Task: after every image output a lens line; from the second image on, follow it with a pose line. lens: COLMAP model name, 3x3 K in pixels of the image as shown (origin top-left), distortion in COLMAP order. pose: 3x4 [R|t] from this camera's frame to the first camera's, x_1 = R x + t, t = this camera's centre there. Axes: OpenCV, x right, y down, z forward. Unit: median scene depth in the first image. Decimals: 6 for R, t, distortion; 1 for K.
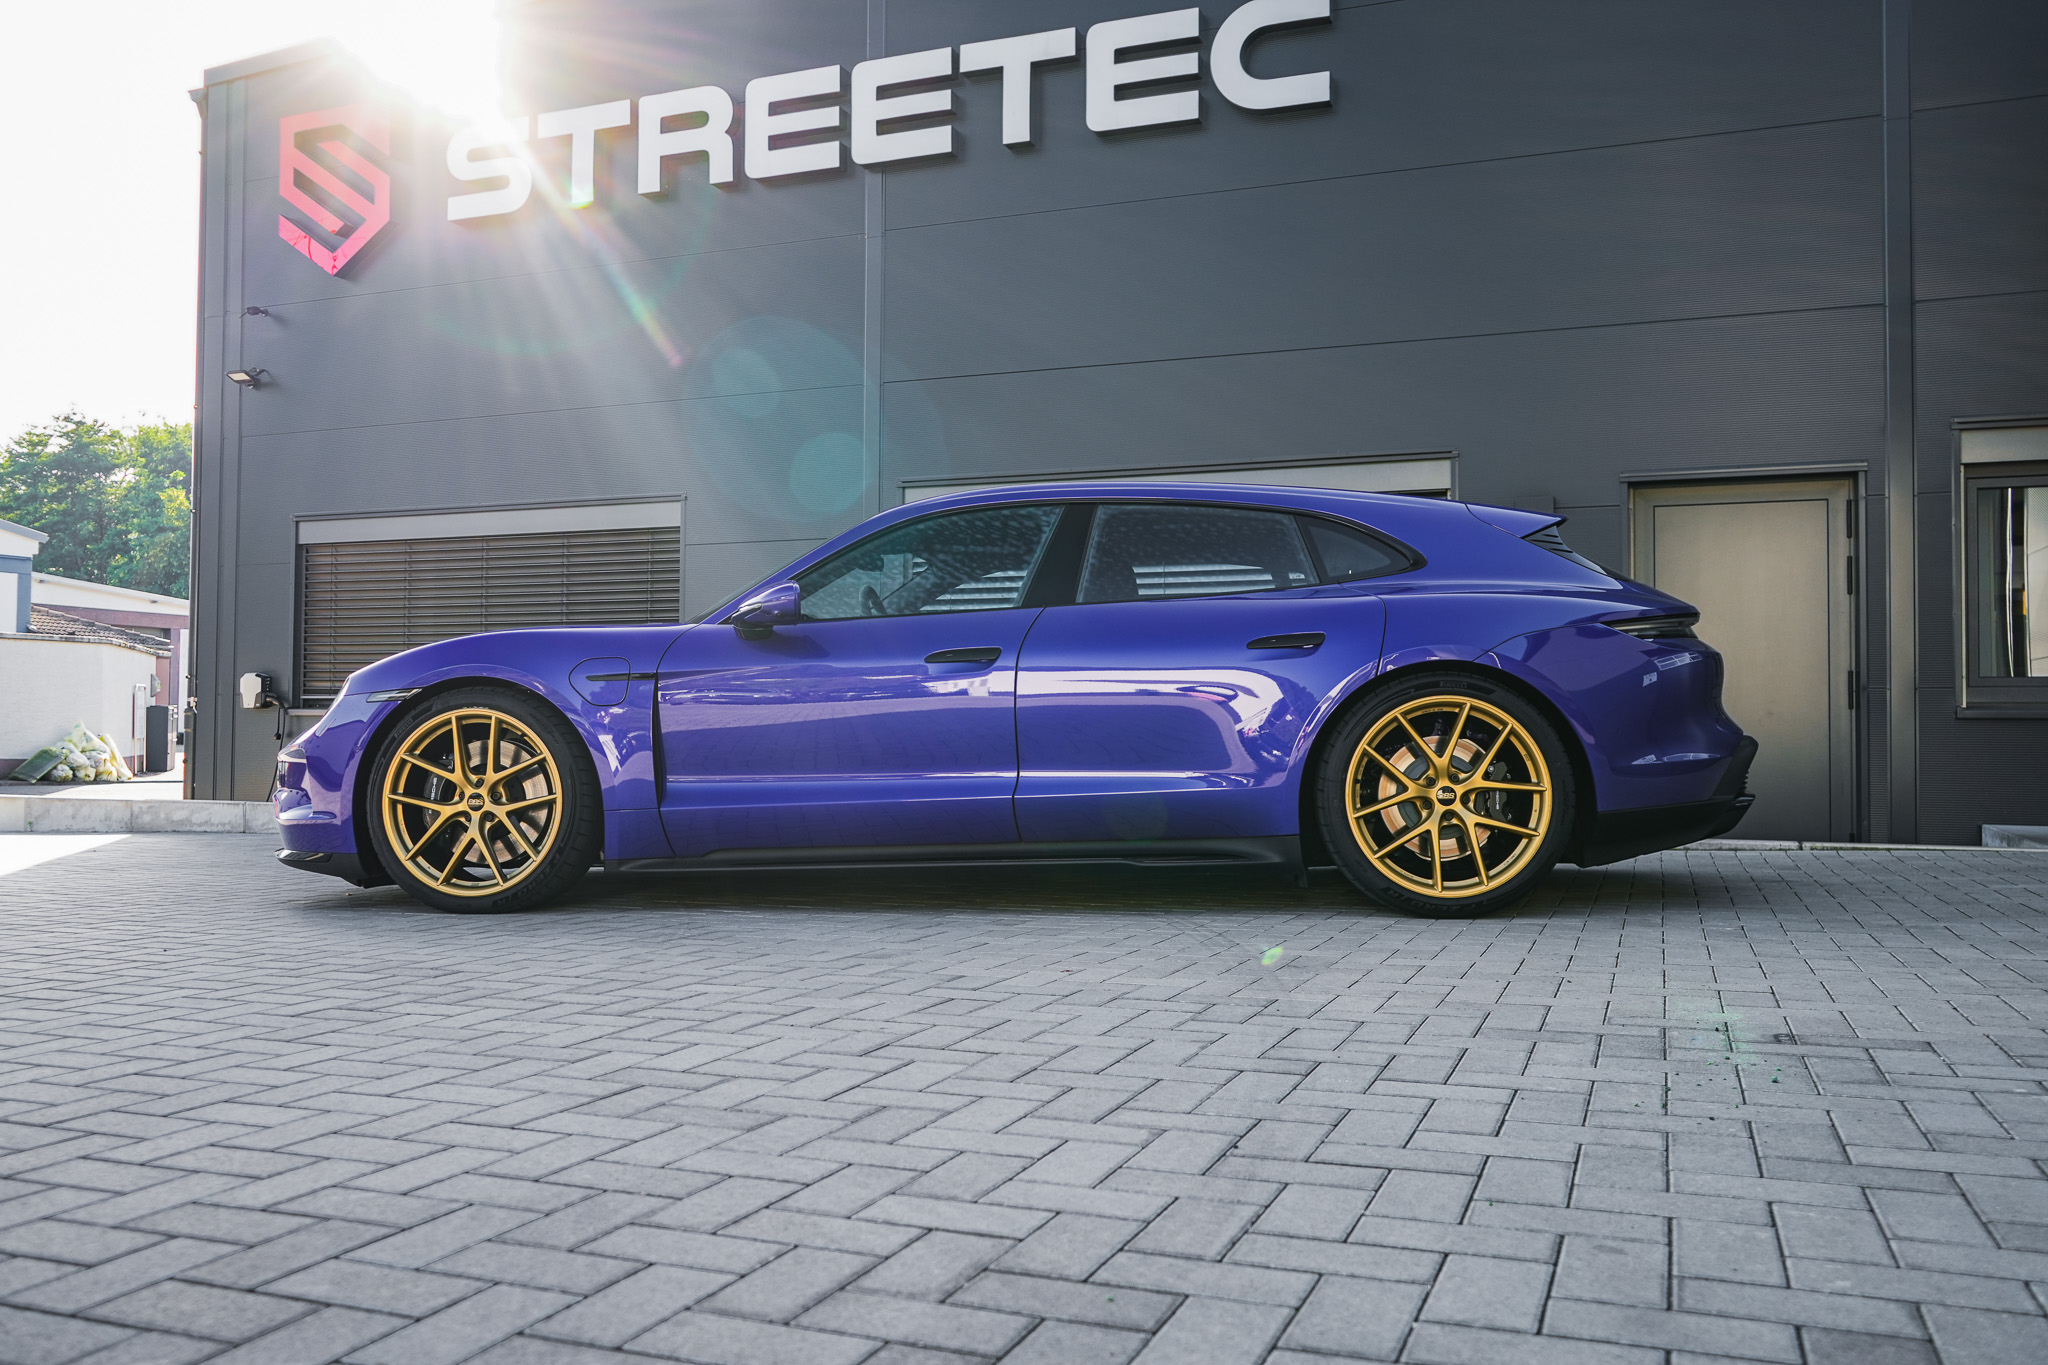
lens RADIAL K [[1630.5, 0, 1019.2], [0, 1630.5, 680.4], [0, 0, 1]] dist [-0.016847, 0.019478]
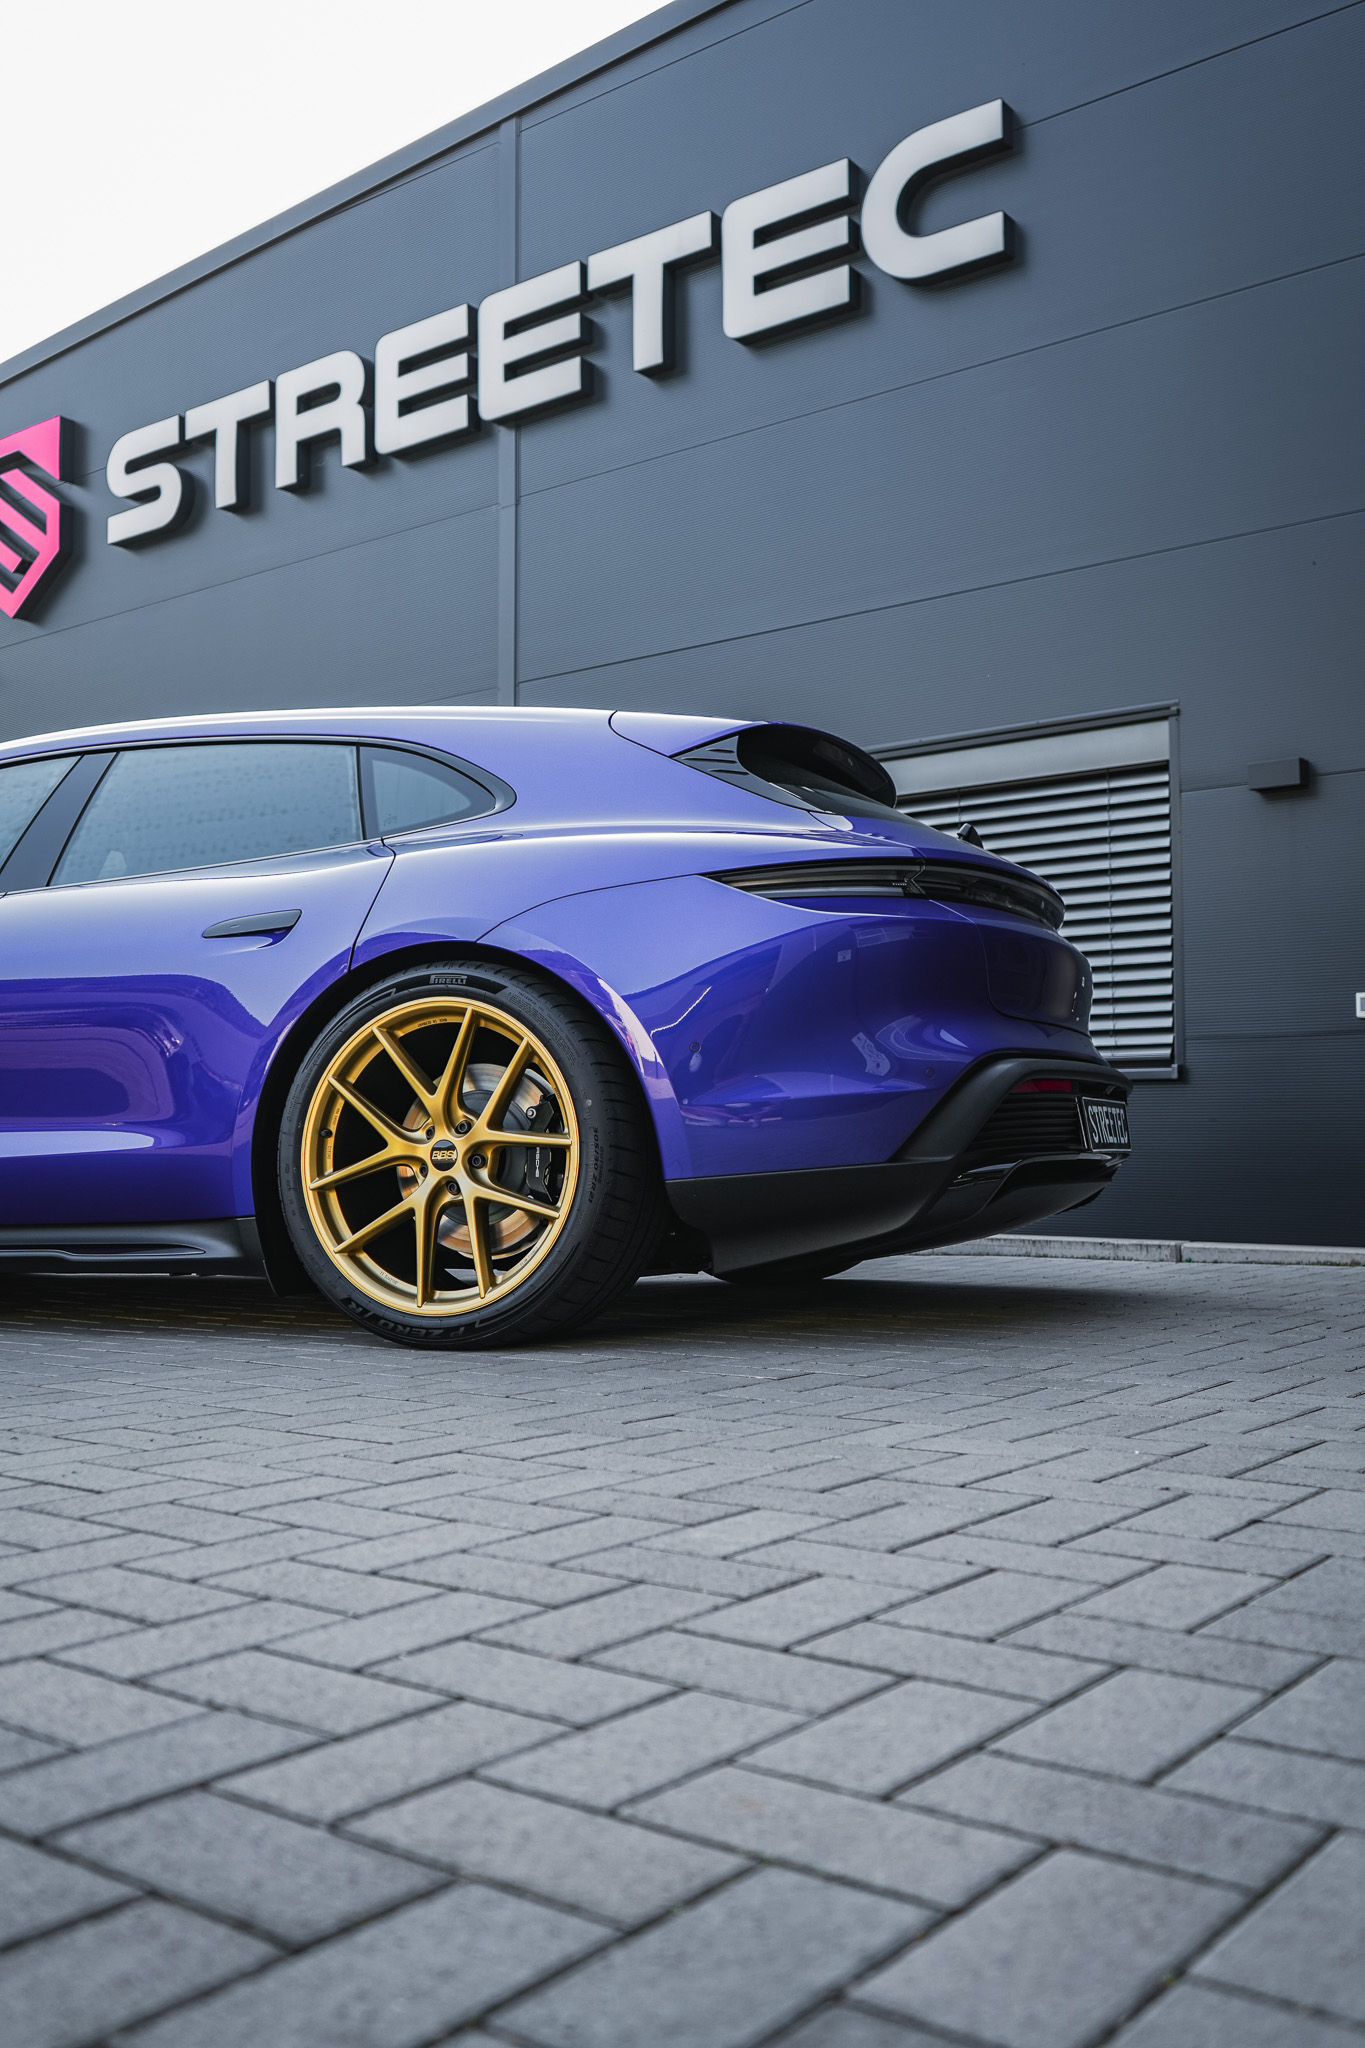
lens RADIAL K [[1837.7, 0, 672.3], [0, 1837.7, 1019.6], [0, 0, 1]] dist [-0.001648, 0.021171]
pose [[0.959536, -0.024058, -0.280557, 0.512994], [0.014152, 0.999205, -0.037280, 0.042940], [0.281231, 0.031801, 0.959113, 0.313205]]
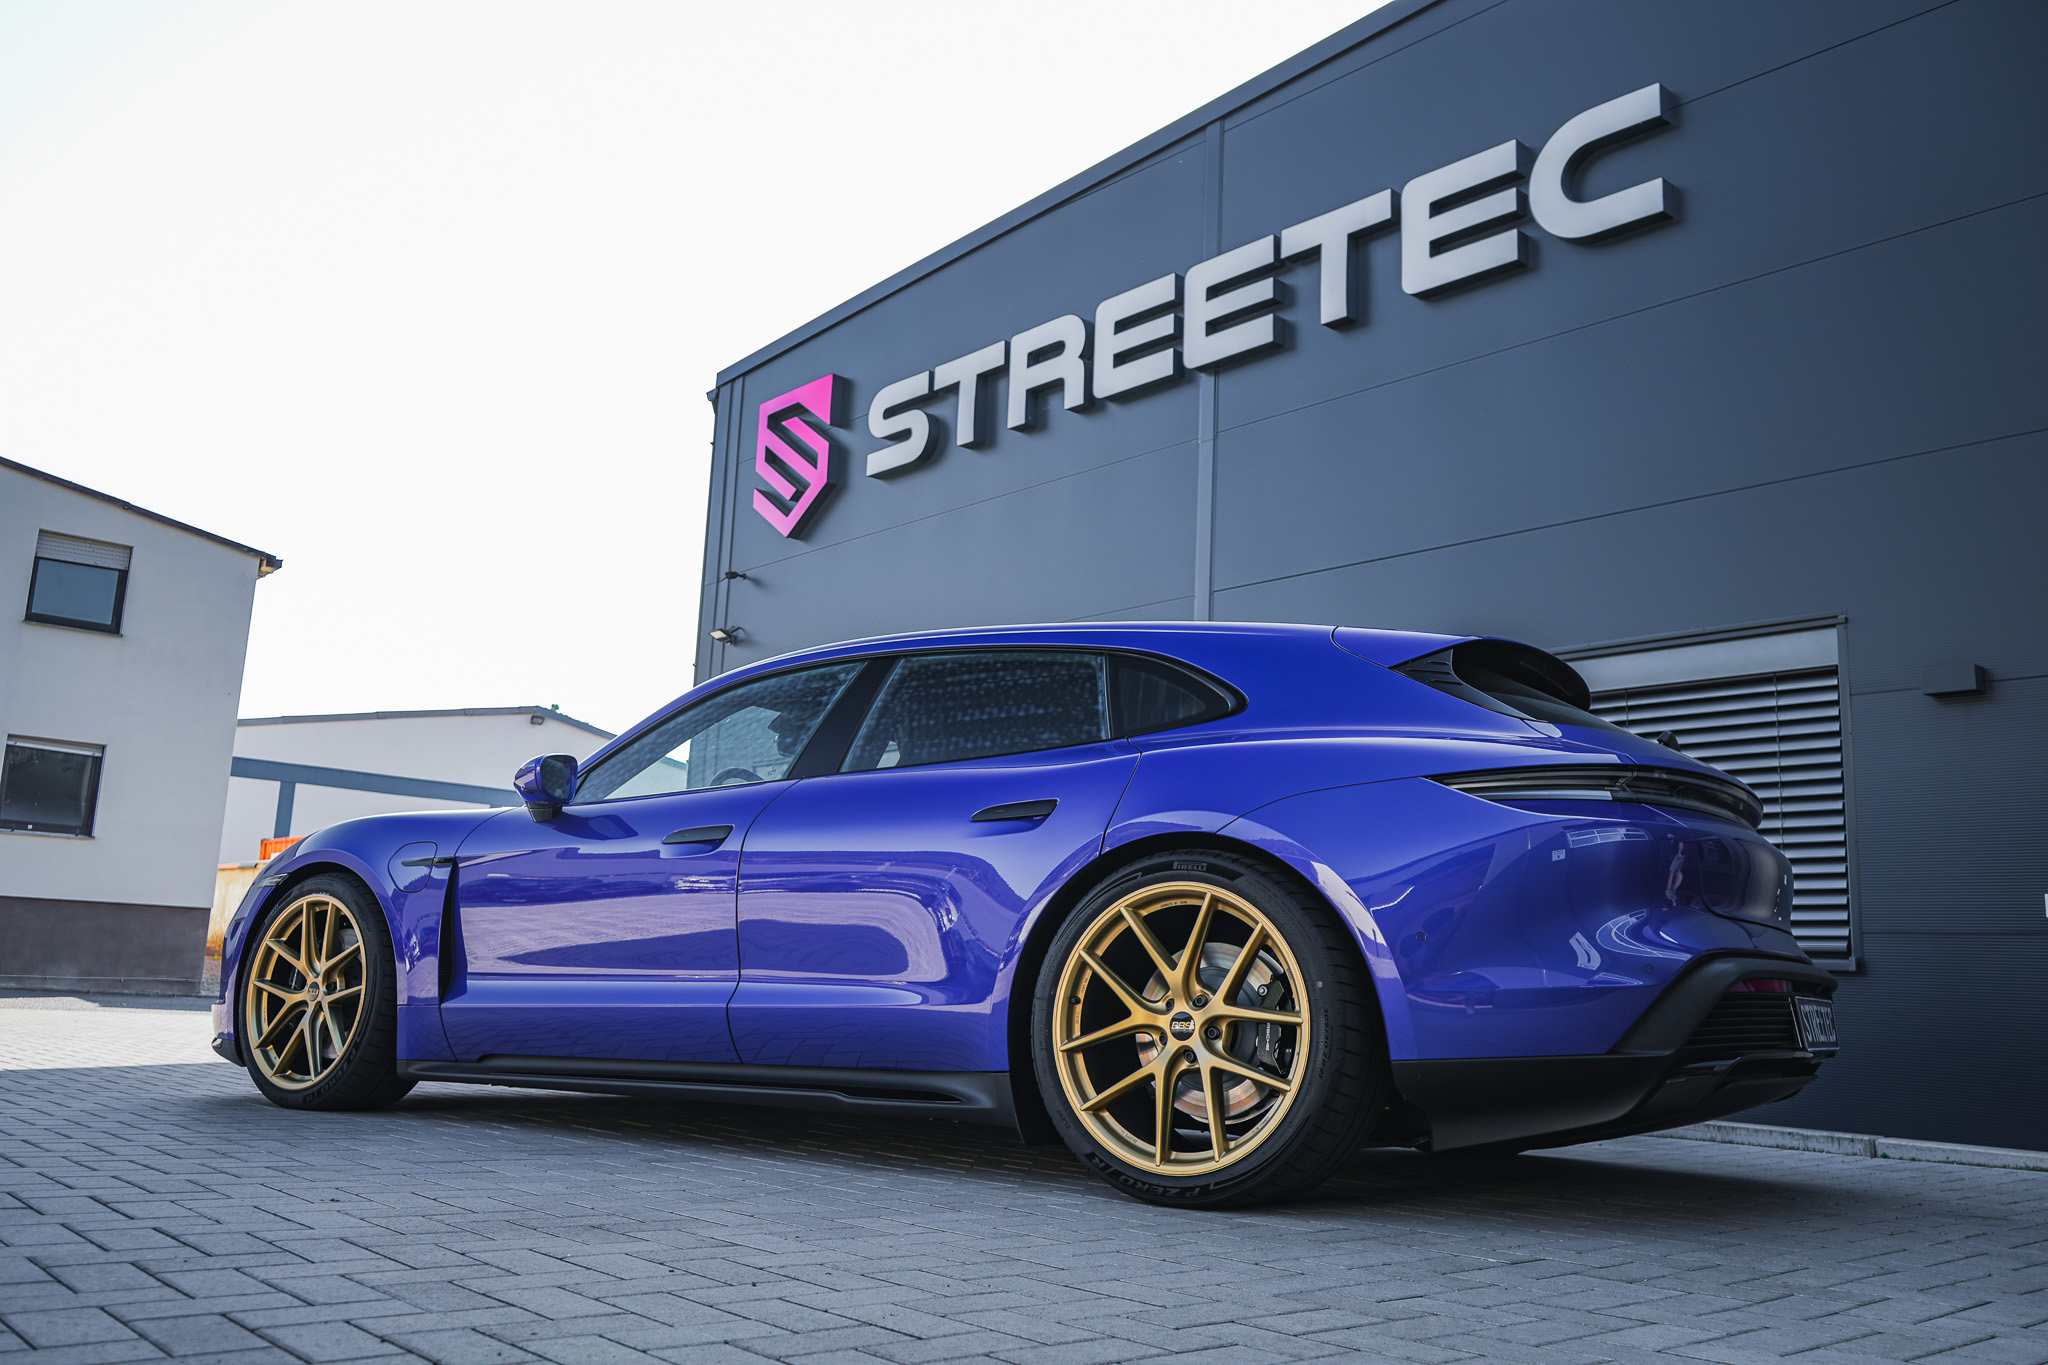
lens RADIAL K [[1630.5, 0, 1016.2], [0, 1630.5, 684.3], [0, 0, 1]] dist [-0.016847, 0.019478]
pose [[0.891648, -0.047658, -0.450213, 0.485590], [-0.026307, 0.987309, -0.156615, 0.034936], [0.451964, 0.151490, 0.879079, 0.307954]]
